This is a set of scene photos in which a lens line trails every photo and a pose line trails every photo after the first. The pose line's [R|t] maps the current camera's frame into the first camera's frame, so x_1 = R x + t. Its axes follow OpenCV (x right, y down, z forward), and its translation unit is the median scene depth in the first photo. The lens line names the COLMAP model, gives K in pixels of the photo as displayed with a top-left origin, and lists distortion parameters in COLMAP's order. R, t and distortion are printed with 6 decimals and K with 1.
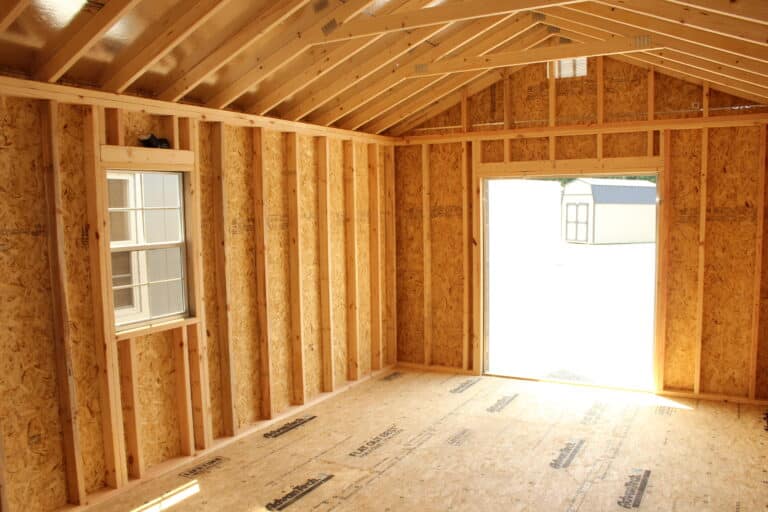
lens RADIAL K [[646.3, 0, 384.1], [0, 646.3, 270.4], [0, 0, 1]] dist [-0.159105, 0.132005]
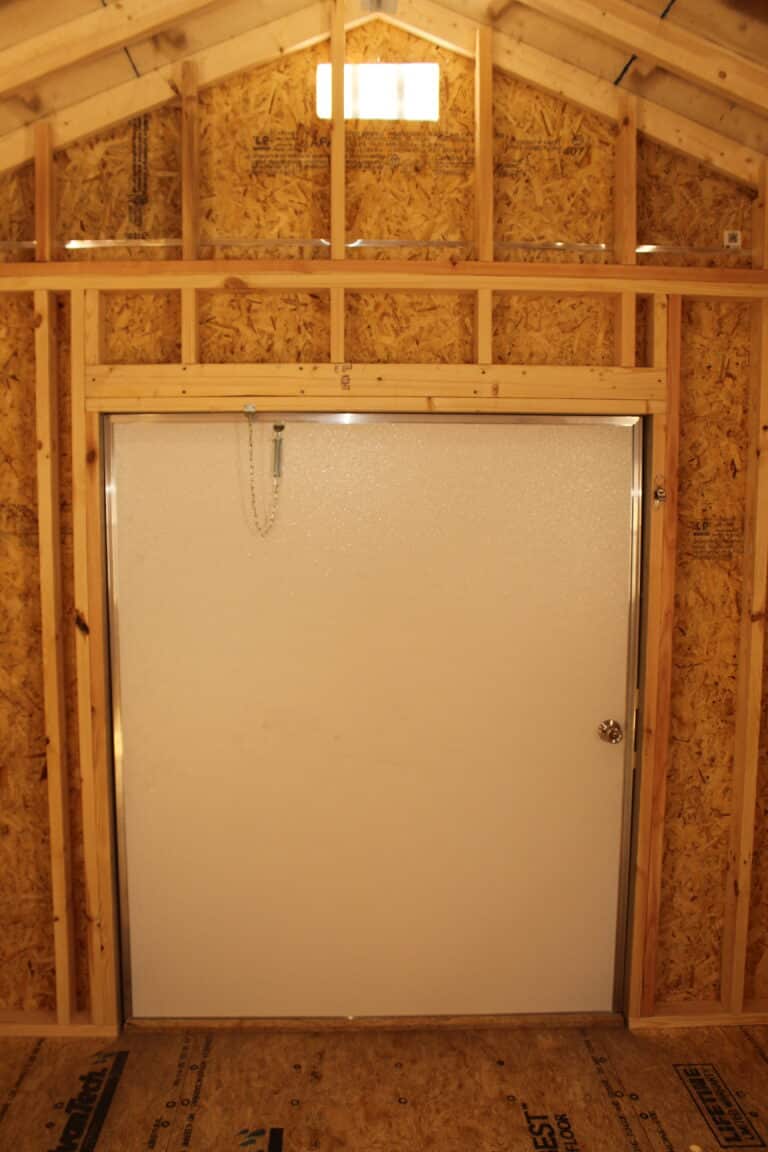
lens RADIAL K [[969.5, 0, 378.7], [0, 969.5, 581.4], [0, 0, 1]] dist [-0.159105, 0.132005]
pose [[0.856326, -0.025624, 0.515800, 0.030414], [0.032205, 0.999474, -0.003815, -0.062098], [-0.515431, 0.019878, 0.856701, 0.581993]]
